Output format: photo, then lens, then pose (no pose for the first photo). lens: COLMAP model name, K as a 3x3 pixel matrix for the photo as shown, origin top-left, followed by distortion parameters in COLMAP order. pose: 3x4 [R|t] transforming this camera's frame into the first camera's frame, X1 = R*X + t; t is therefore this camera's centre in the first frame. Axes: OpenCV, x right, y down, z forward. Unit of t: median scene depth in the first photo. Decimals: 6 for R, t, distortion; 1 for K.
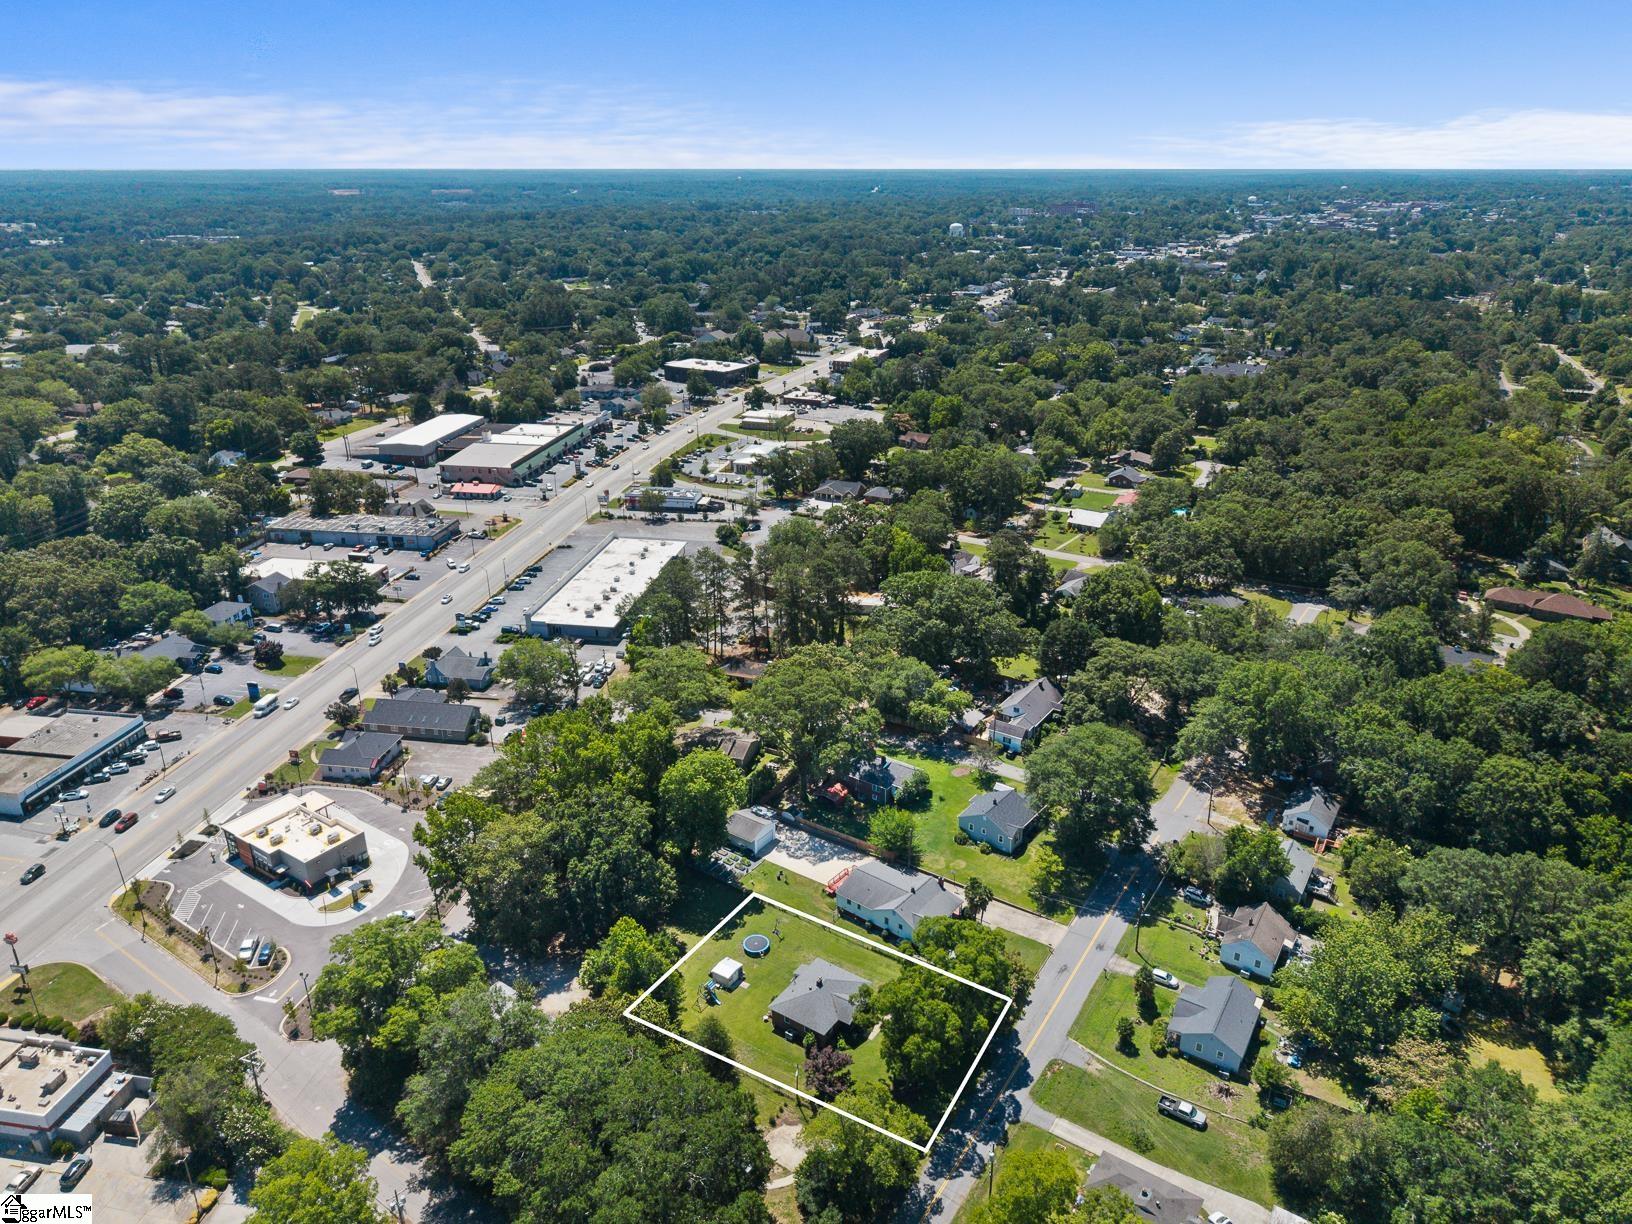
lens RADIAL K [[1083.9, 0, 809.2], [0, 1083.9, 604.5], [0, 0, 1]] dist [0.033691, -0.018216]
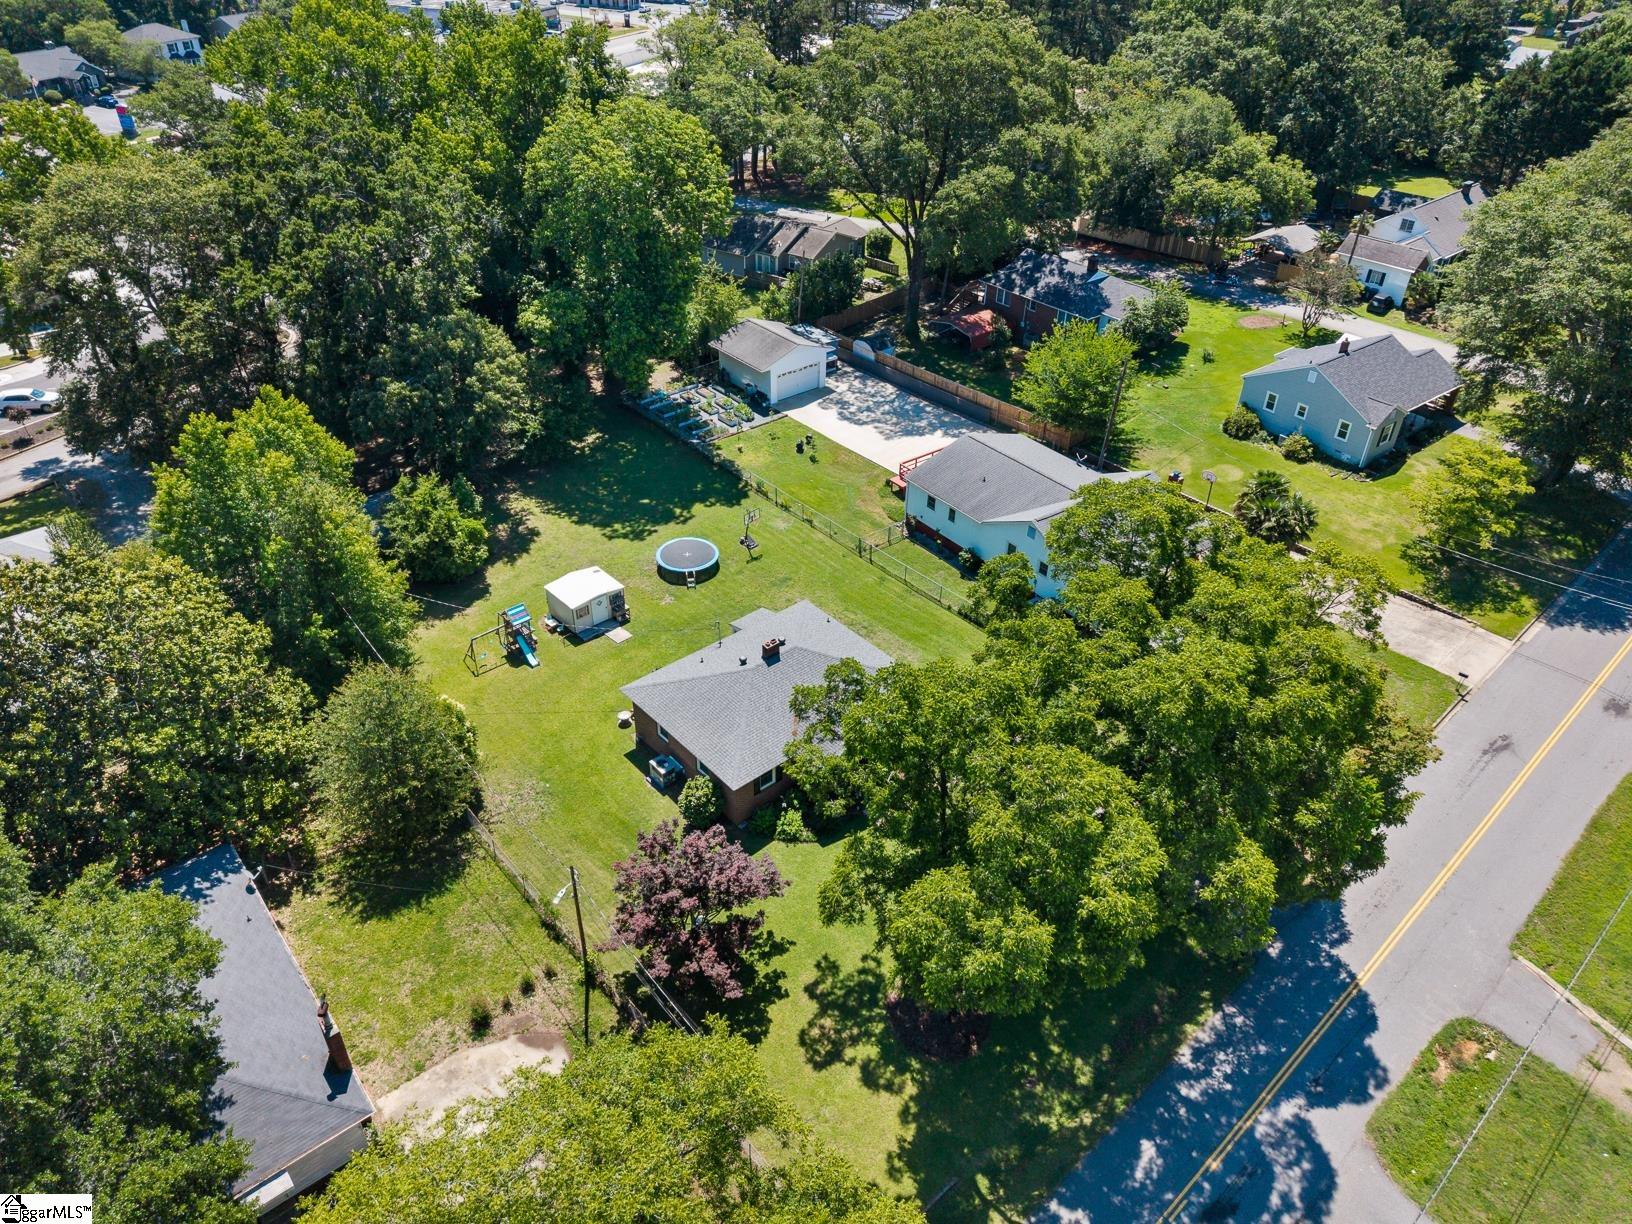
lens RADIAL K [[1083.9, 0, 827.3], [0, 1083.9, 614.6], [0, 0, 1]] dist [0.033691, -0.018216]
pose [[0.970210, 0.162848, -0.179368, 0.078235], [-0.115781, 0.962032, 0.247163, 0.217134], [0.212808, -0.219032, 0.952228, 0.591053]]
